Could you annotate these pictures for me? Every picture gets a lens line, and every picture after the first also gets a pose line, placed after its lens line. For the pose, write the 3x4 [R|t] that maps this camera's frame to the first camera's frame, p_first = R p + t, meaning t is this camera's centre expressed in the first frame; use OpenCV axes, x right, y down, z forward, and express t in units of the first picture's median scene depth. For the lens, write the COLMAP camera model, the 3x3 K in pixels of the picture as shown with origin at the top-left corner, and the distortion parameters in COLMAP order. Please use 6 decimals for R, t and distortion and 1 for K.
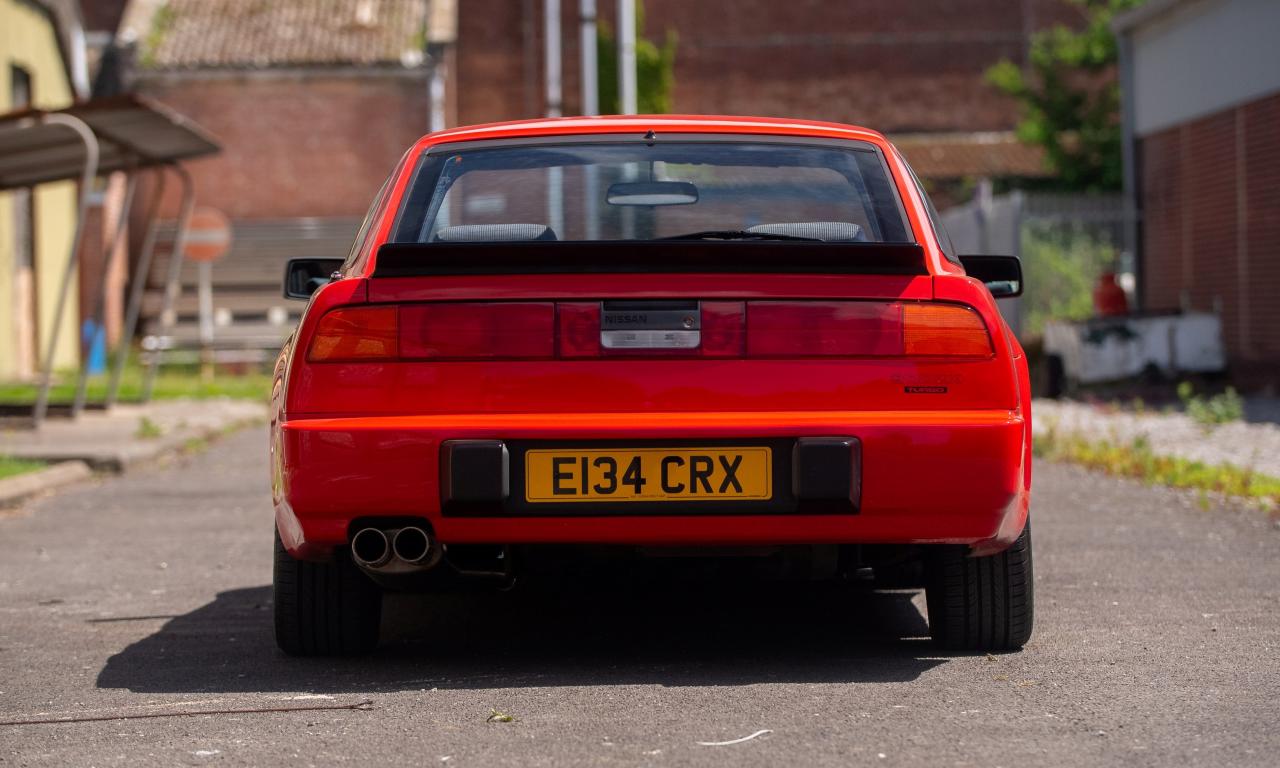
lens RADIAL K [[4744.7, 0, 640.0], [0, 4744.7, 384.0], [0, 0, 1]] dist [0.721636, 0.285643]
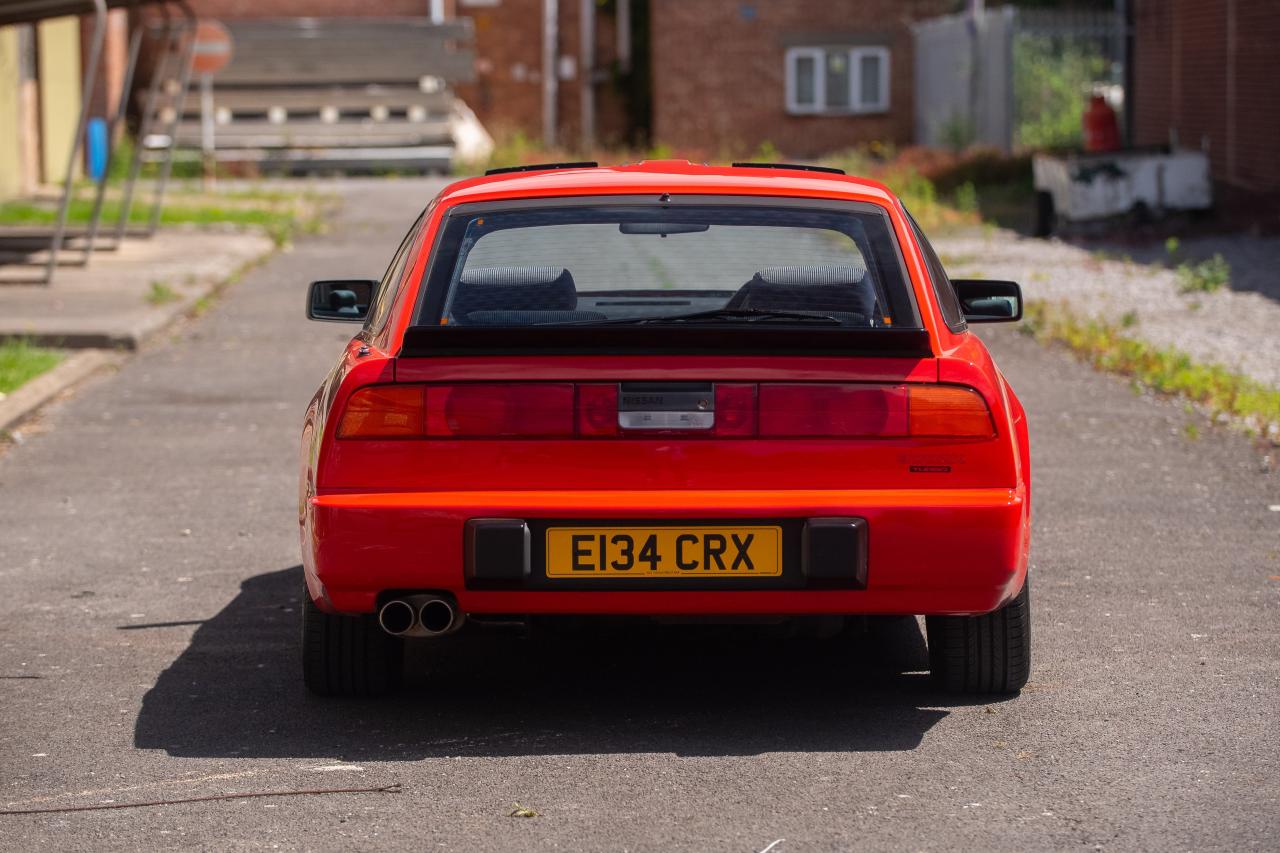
lens RADIAL K [[4673.2, 0, 640.0], [0, 4673.2, 426.5], [0, 0, 1]] dist [0.667155, 2.558303]
pose [[0.999986, 0.004975, 0.001891, -0.004399], [-0.005075, 0.998337, 0.057428, -0.053529], [-0.001603, -0.057437, 0.998348, -0.019359]]
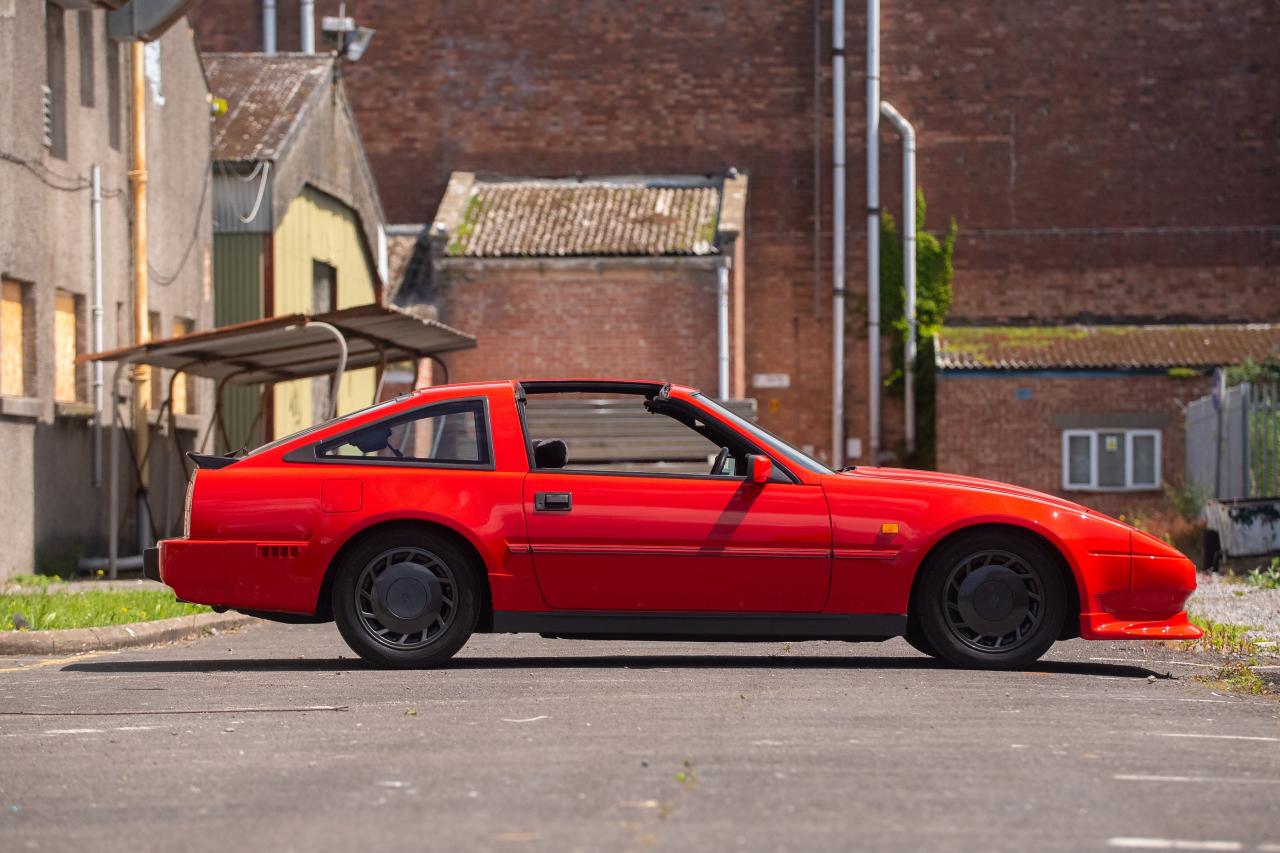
lens RADIAL K [[4778.6, 0, 640.0], [0, 4778.6, 426.5], [0, 0, 1]] dist [0.693544, 1.177890]
pose [[0.997435, 0.010999, -0.070728, 0.131048], [-0.012969, 0.999539, -0.027452, 0.007777], [0.070394, 0.028299, 0.997118, -0.568158]]
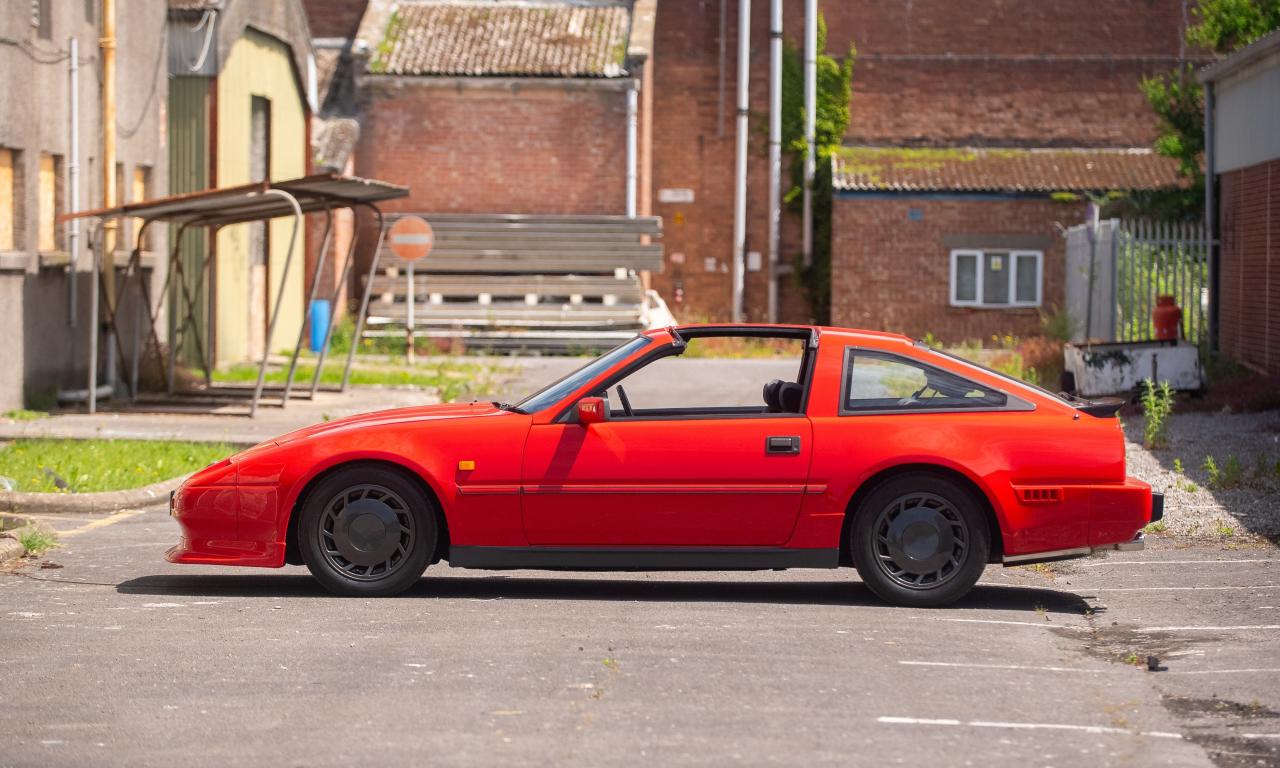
lens RADIAL K [[4744.7, 0, 640.0], [0, 4744.7, 384.0], [0, 0, 1]] dist [0.721636, 0.285643]
pose [[0.998313, 0.029747, -0.049868, 0.149599], [-0.029361, 0.999533, 0.008462, -0.042440], [0.050096, -0.006983, 0.998720, -1.010287]]
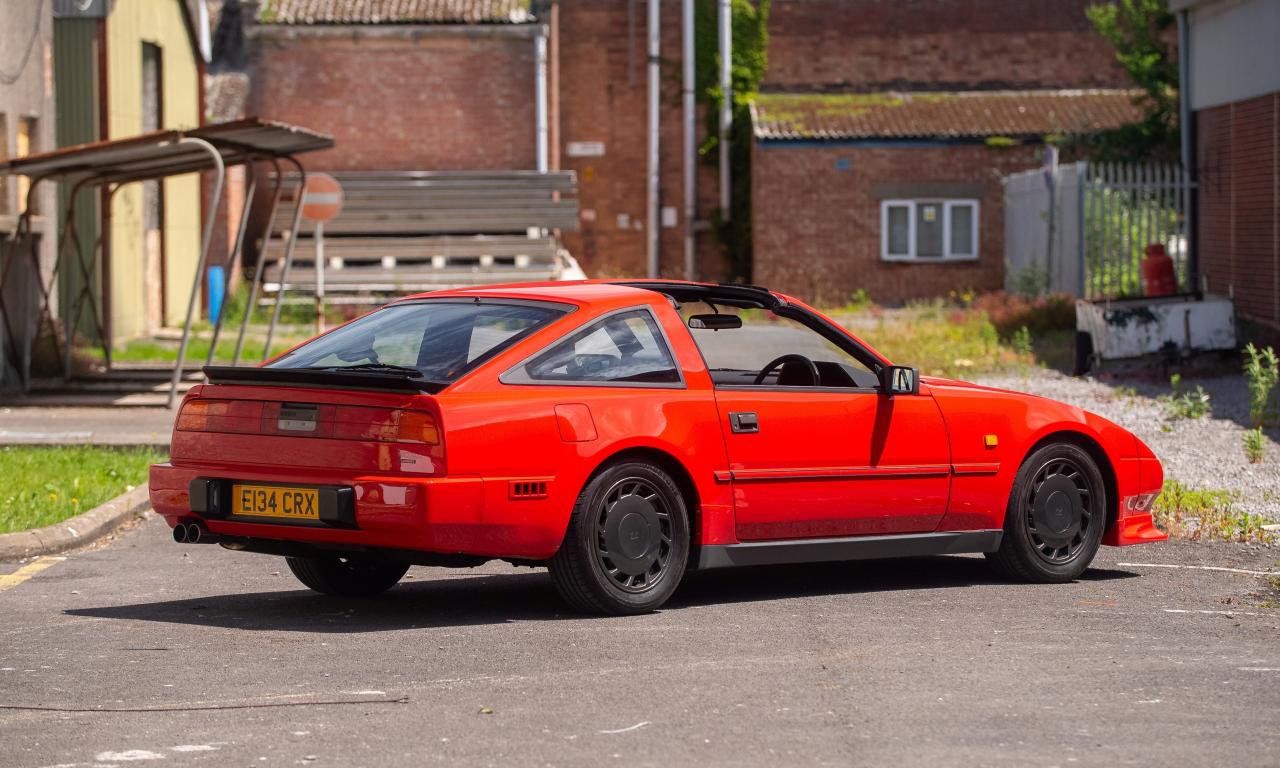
lens RADIAL K [[4744.7, 0, 640.0], [0, 4744.7, 384.0], [0, 0, 1]] dist [0.721636, 0.285643]
pose [[0.999668, 0.009837, -0.023825, 0.042617], [-0.009441, 0.999816, 0.016679, -0.047847], [0.023985, -0.016449, 0.999577, -0.425286]]
